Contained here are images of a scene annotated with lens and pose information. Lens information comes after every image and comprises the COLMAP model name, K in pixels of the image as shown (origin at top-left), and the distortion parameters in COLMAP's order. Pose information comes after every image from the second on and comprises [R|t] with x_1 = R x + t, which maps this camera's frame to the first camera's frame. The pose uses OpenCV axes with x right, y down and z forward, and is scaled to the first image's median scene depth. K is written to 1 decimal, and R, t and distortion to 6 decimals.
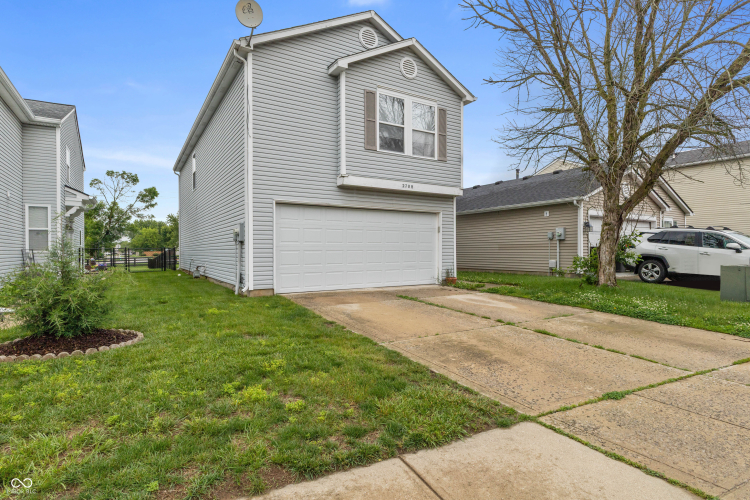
lens RADIAL K [[391.0, 0, 373.5], [0, 391.0, 249.2], [0, 0, 1]] dist [0.001698, -0.000467]
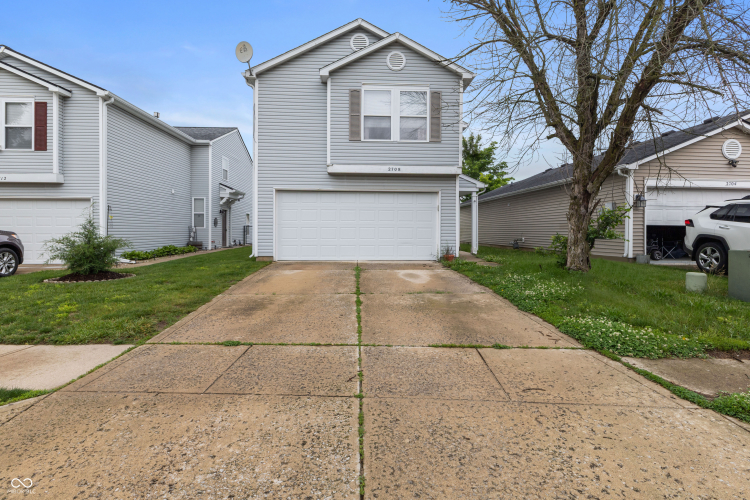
lens RADIAL K [[369.3, 0, 381.3], [0, 369.3, 229.7], [0, 0, 1]] dist [0.010403, 0.000326]
pose [[0.879296, 0.007321, -0.476220, 0.548471], [-0.005703, 0.999972, 0.004844, 0.003274], [0.476242, -0.001543, 0.879313, 0.071732]]
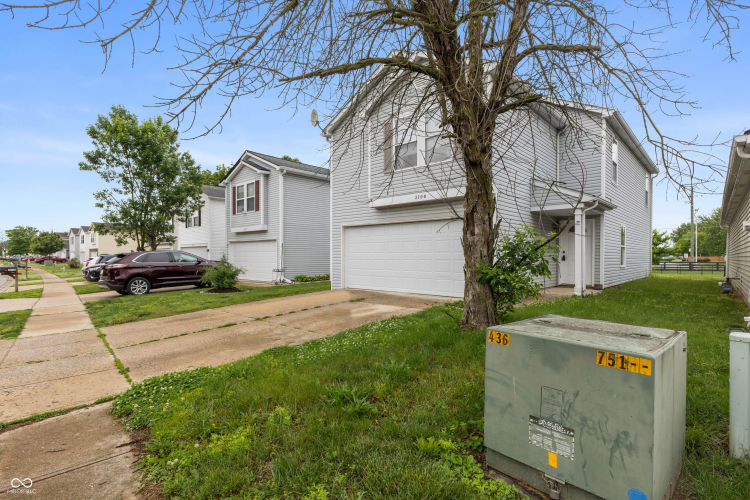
lens RADIAL K [[369.3, 0, 379.1], [0, 369.3, 253.6], [0, 0, 1]] dist [0.010403, 0.000326]
pose [[0.270203, -0.000161, -0.962803, 0.982811], [0.002739, 0.999996, 0.000602, -0.014472], [0.962800, -0.002799, 0.270202, 0.634186]]
